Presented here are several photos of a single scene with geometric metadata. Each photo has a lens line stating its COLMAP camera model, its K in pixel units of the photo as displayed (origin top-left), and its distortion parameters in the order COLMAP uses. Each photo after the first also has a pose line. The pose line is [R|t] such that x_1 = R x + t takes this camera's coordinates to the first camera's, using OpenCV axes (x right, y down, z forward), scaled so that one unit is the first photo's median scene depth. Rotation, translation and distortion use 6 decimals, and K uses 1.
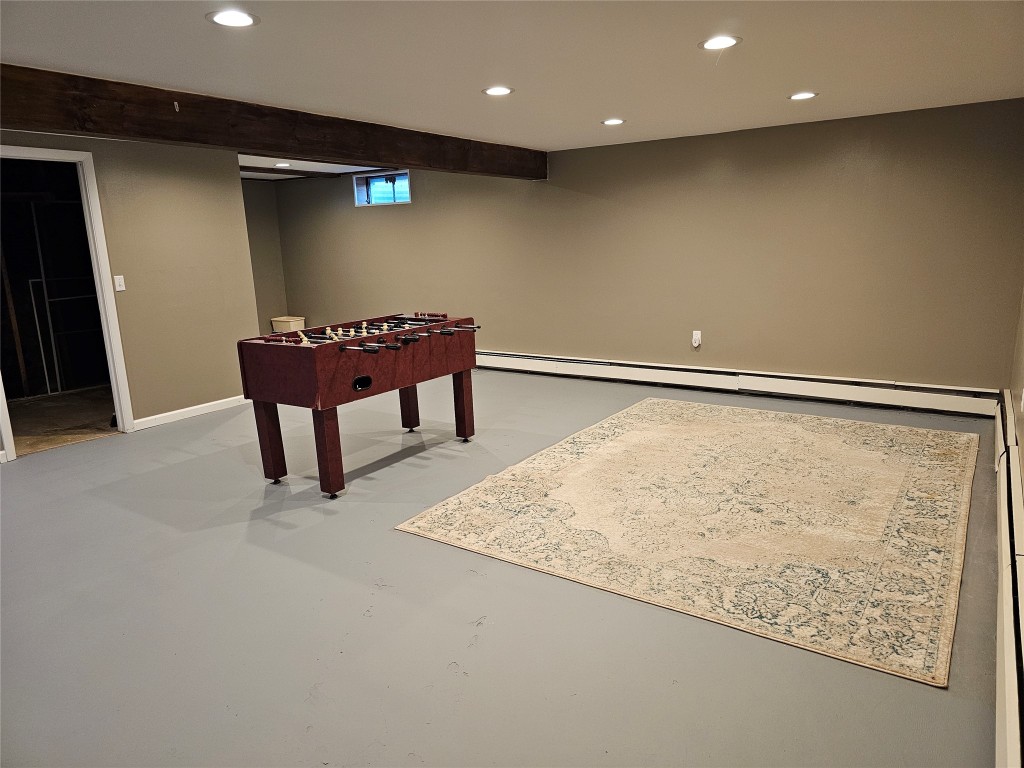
lens RADIAL K [[680.9, 0, 510.4], [0, 680.9, 378.5], [0, 0, 1]] dist [0.071944, -0.071176]
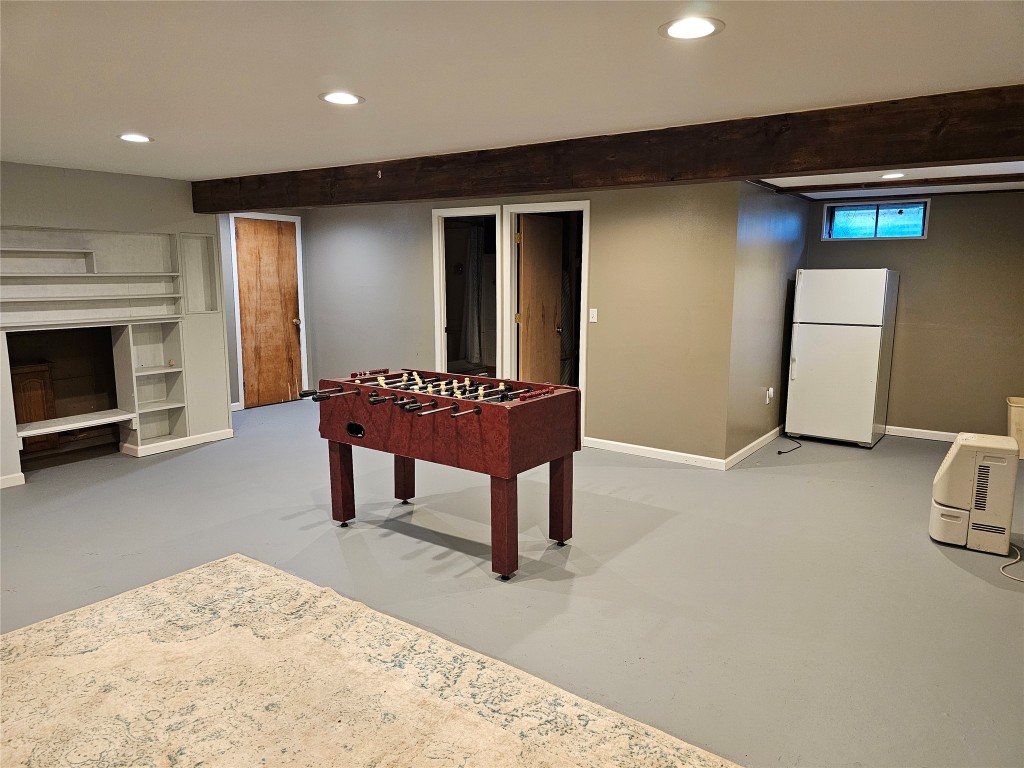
lens RADIAL K [[680.9, 0, 510.4], [0, 680.9, 378.5], [0, 0, 1]] dist [0.071944, -0.071176]
pose [[-0.025158, 0.186214, -0.982187, 0.681001], [-0.212114, 0.959132, 0.187277, -0.275657], [0.976921, 0.213048, 0.015368, 1.106364]]
